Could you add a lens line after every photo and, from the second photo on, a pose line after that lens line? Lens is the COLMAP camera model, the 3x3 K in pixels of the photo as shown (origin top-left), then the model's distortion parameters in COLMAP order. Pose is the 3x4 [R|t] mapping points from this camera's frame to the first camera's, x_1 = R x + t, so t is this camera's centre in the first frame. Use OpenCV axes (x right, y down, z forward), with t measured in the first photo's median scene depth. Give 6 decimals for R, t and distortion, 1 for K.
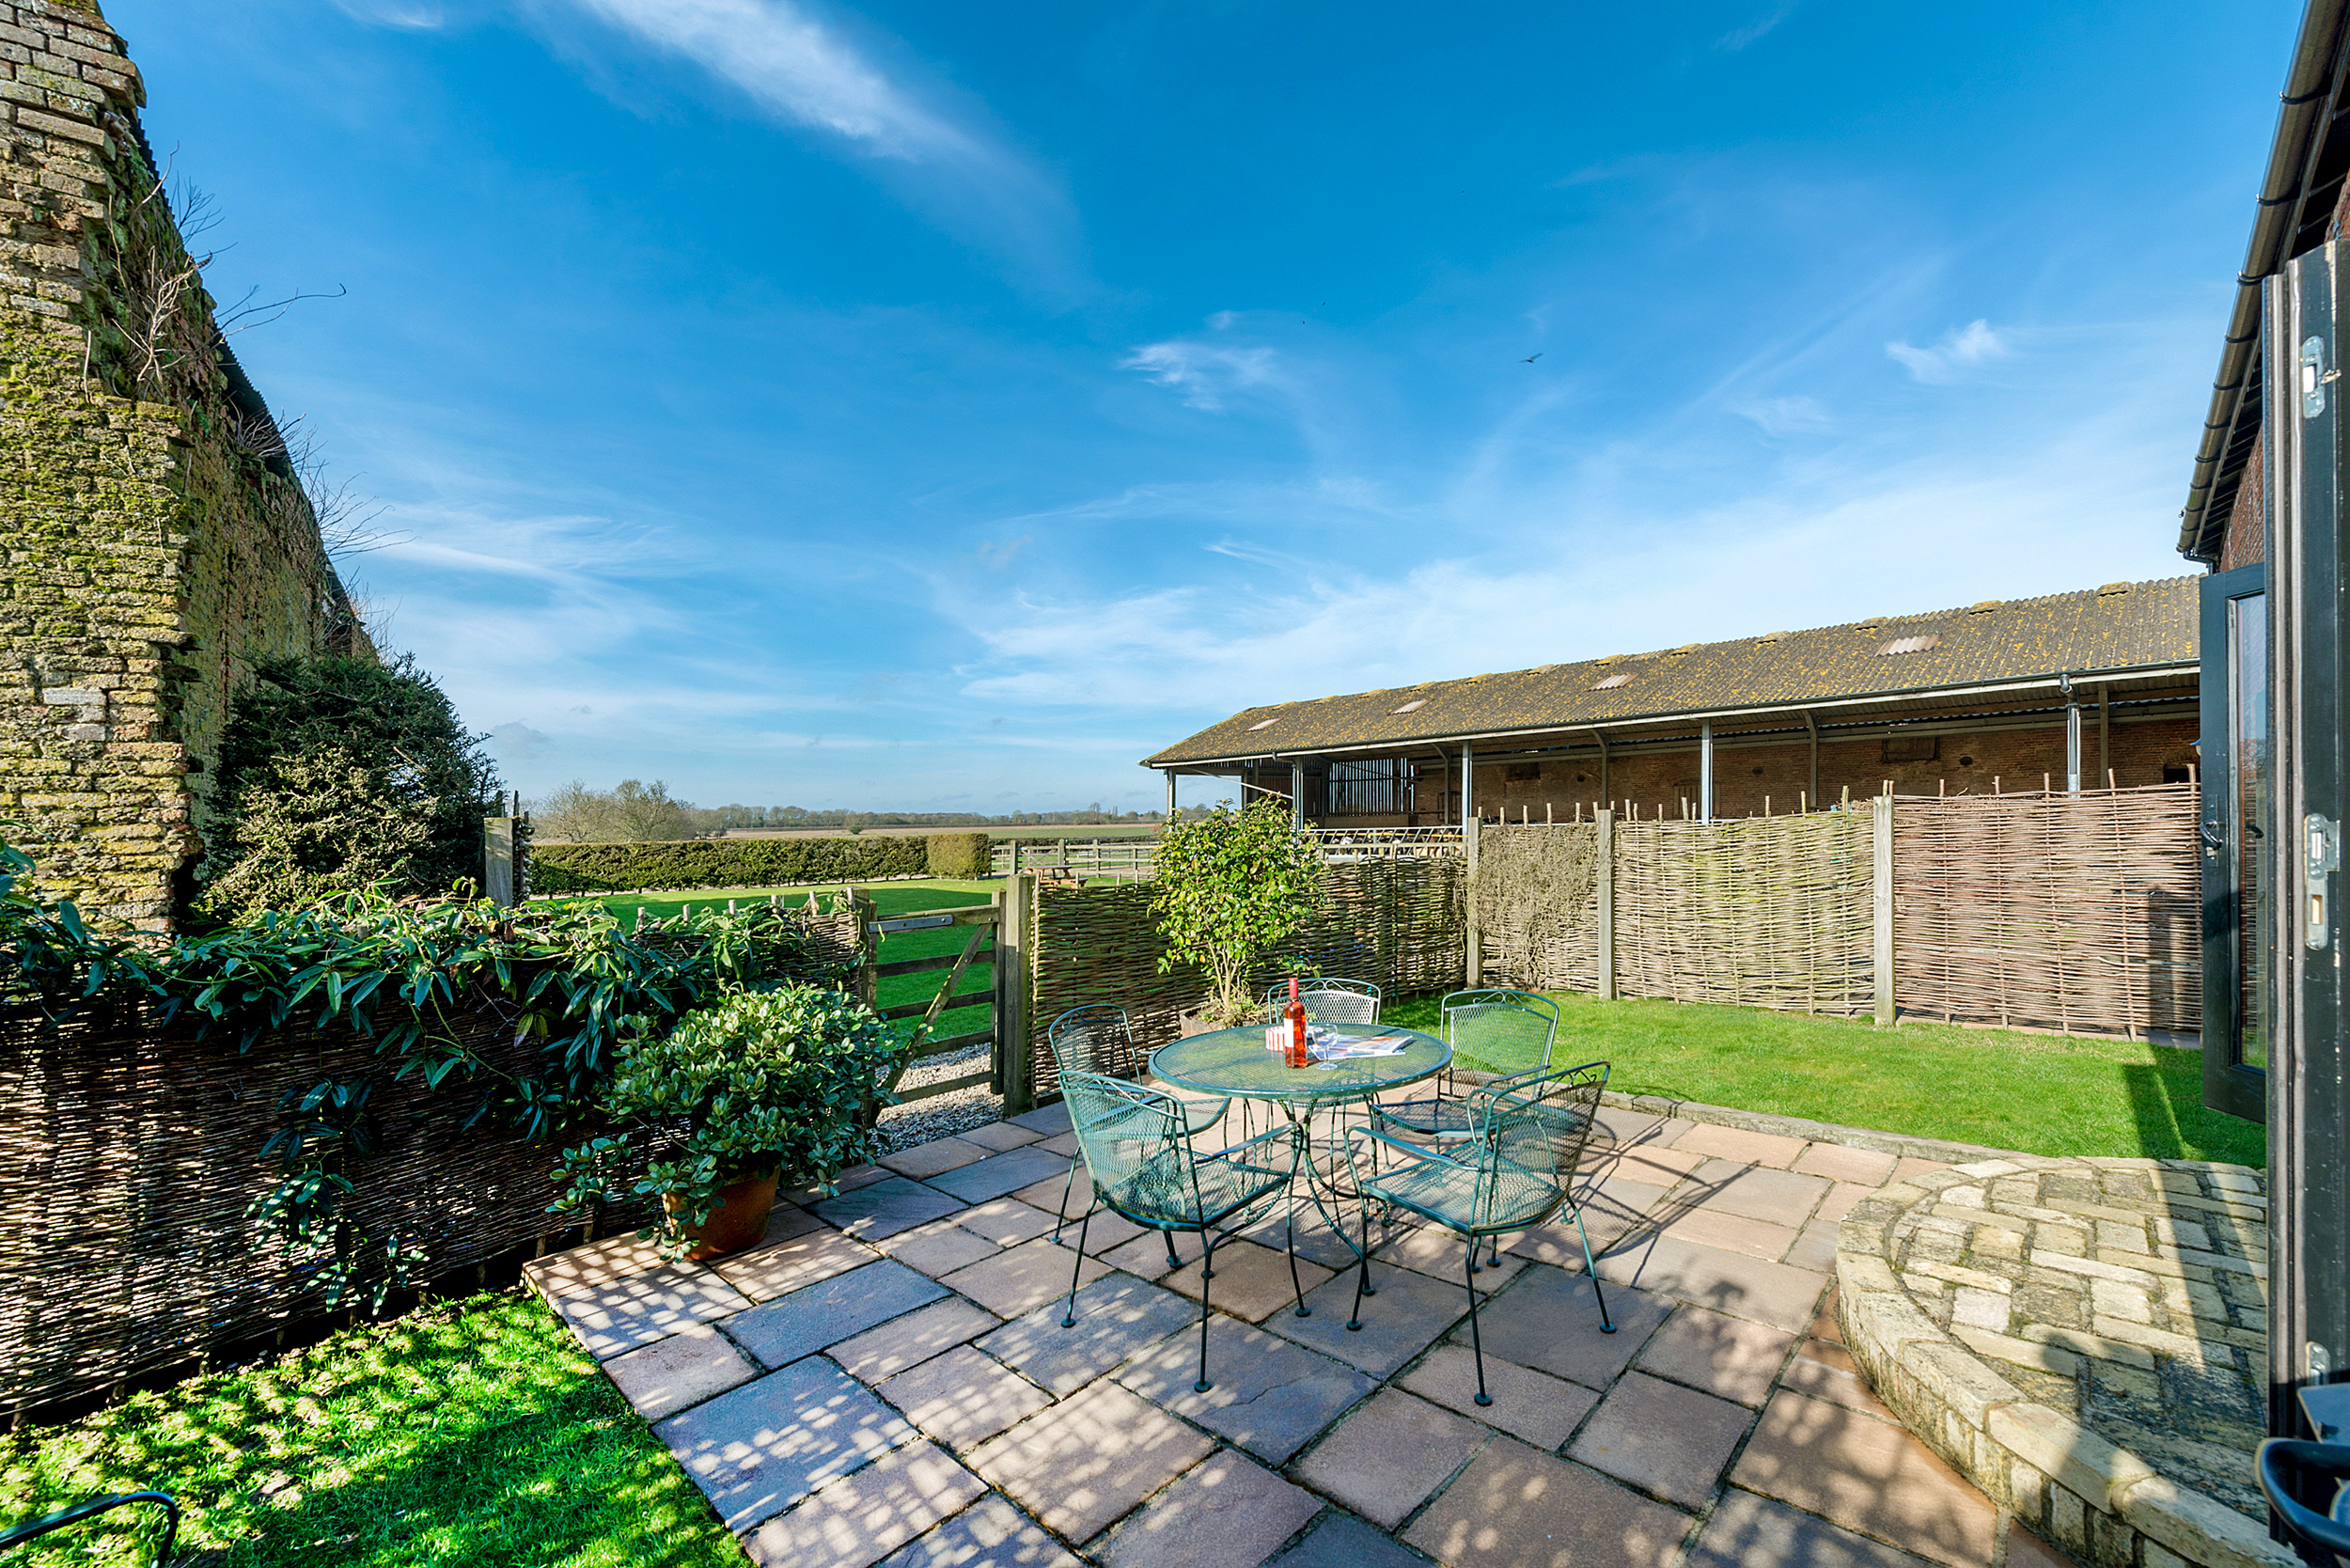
lens RADIAL K [[946.2, 0, 1177.2], [0, 946.2, 779.8], [0, 0, 1]] dist [0.014188, -0.000312]
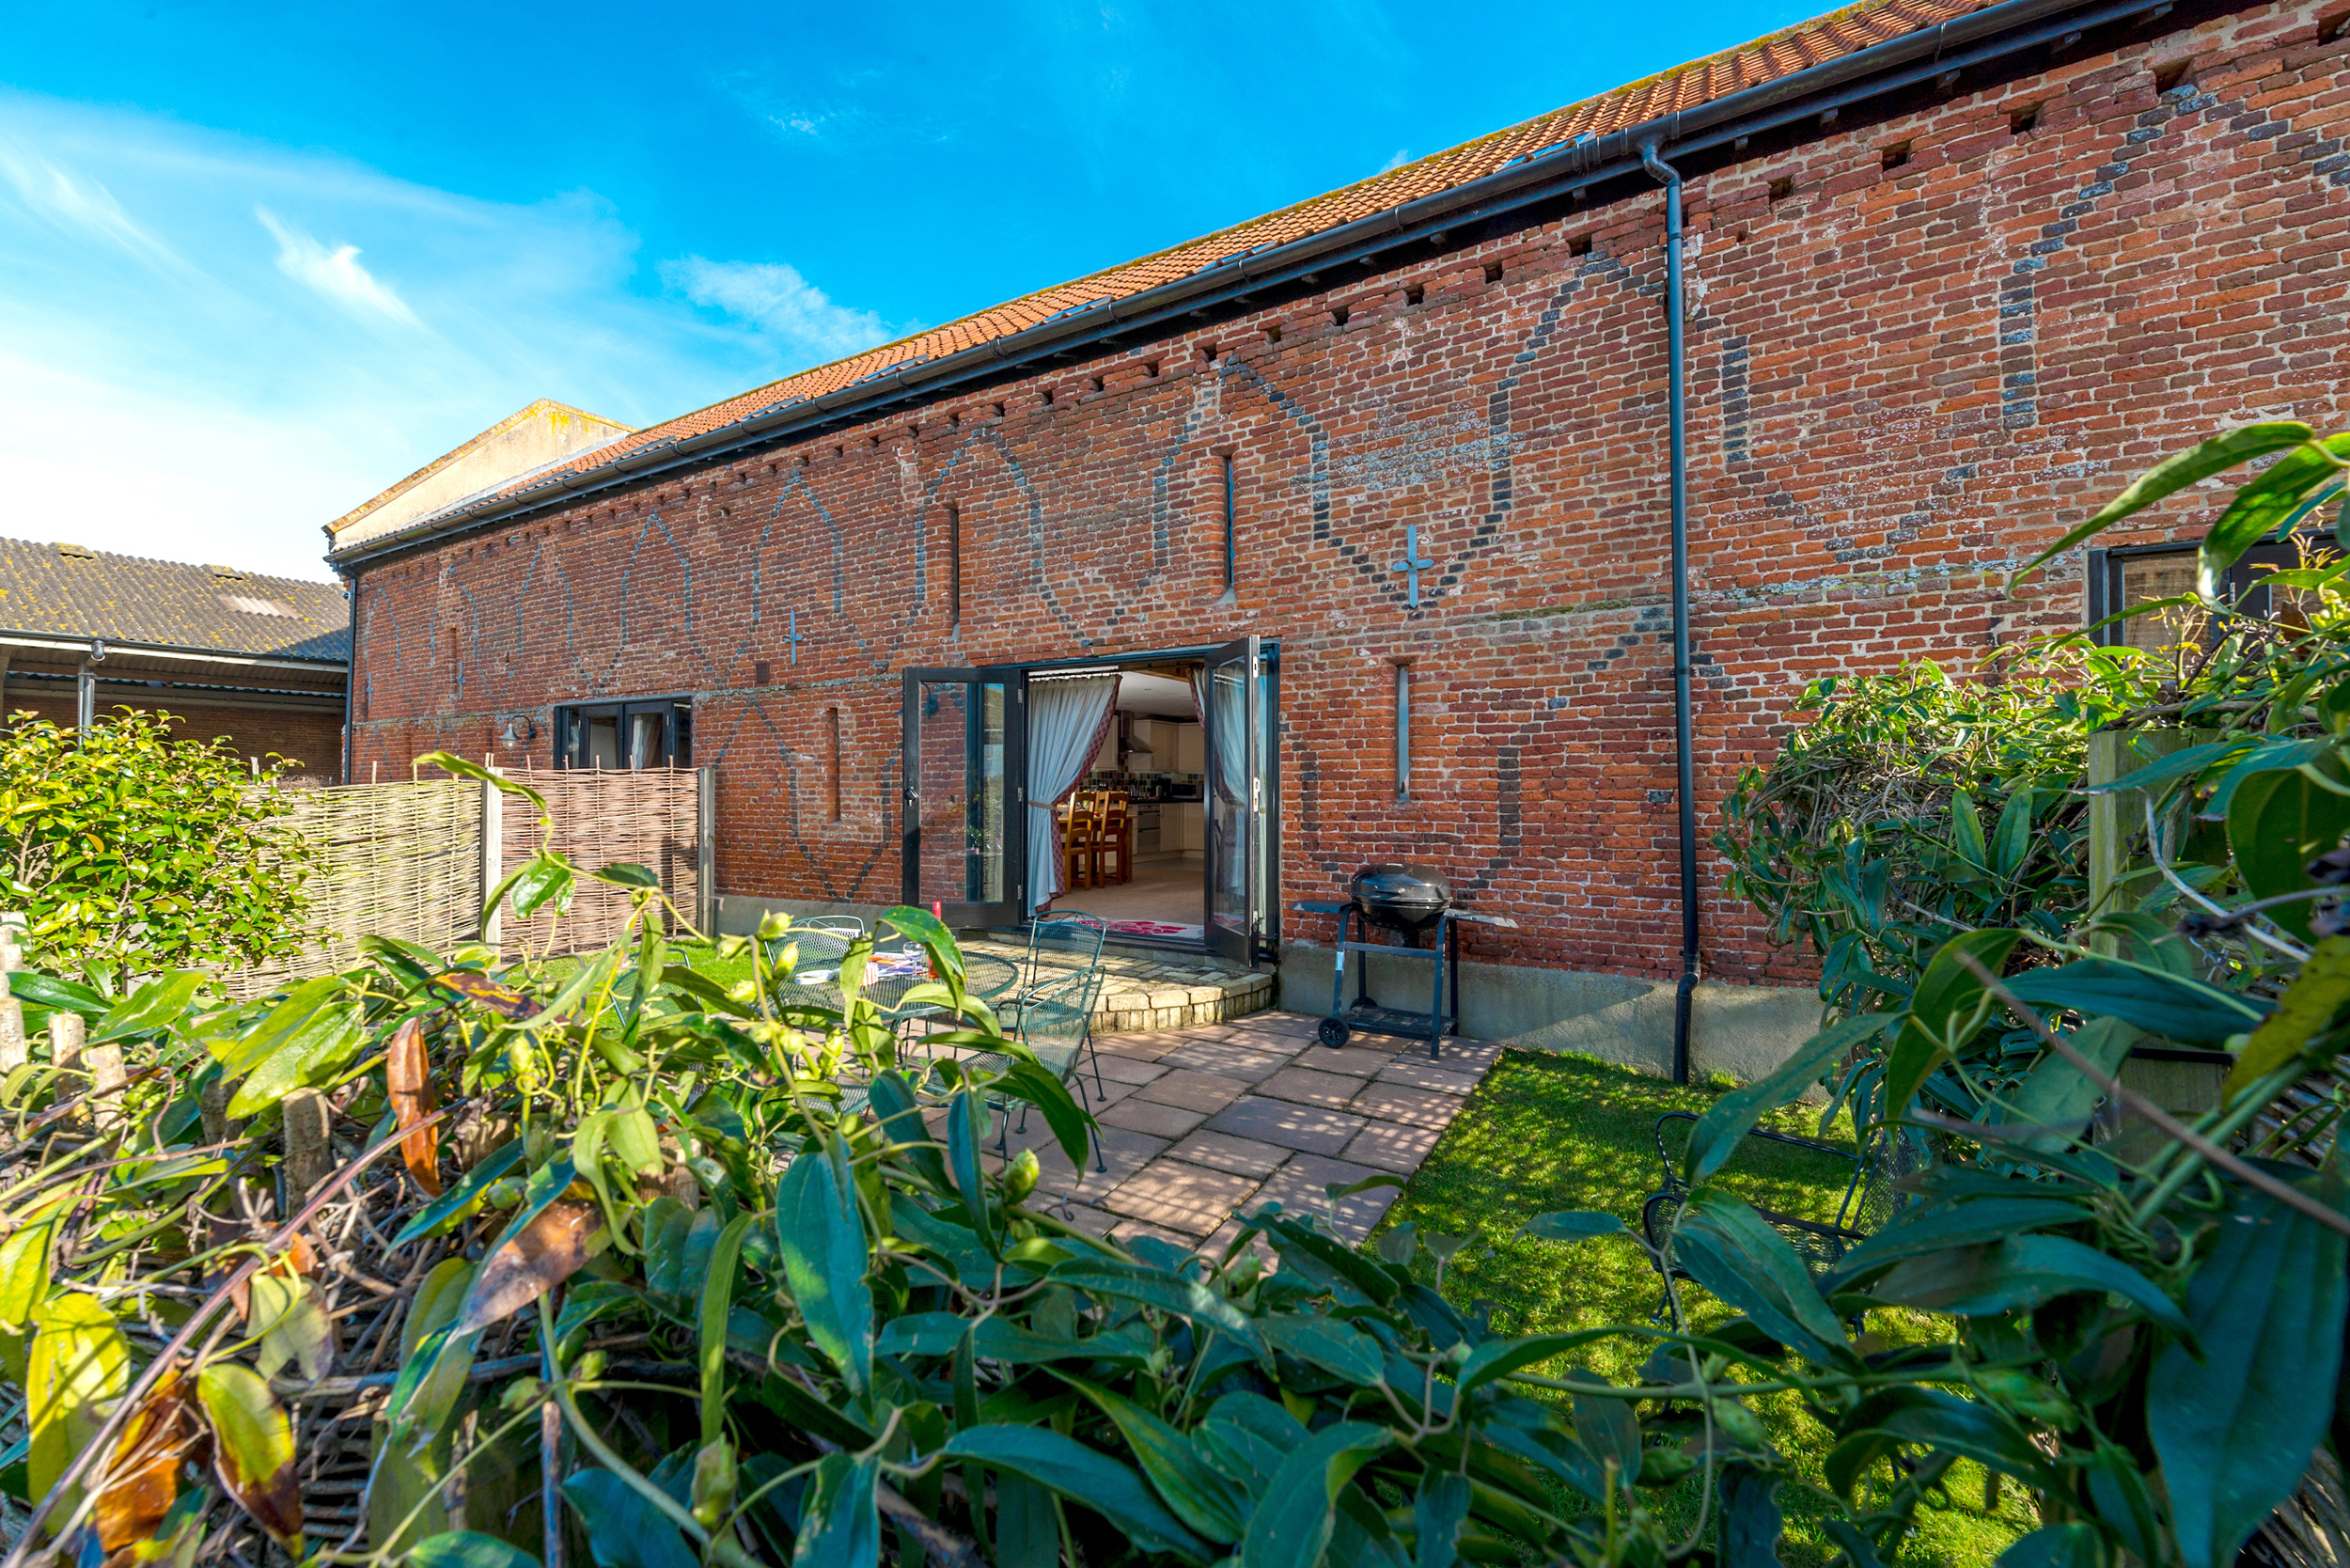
lens RADIAL K [[946.2, 0, 1177.2], [0, 946.2, 779.8], [0, 0, 1]] dist [0.014188, -0.000312]
pose [[-0.194053, 0.027519, 0.980605, -0.456781], [-0.041451, 0.998484, -0.036223, 0.035622], [-0.980115, -0.047677, -0.192618, 0.411355]]
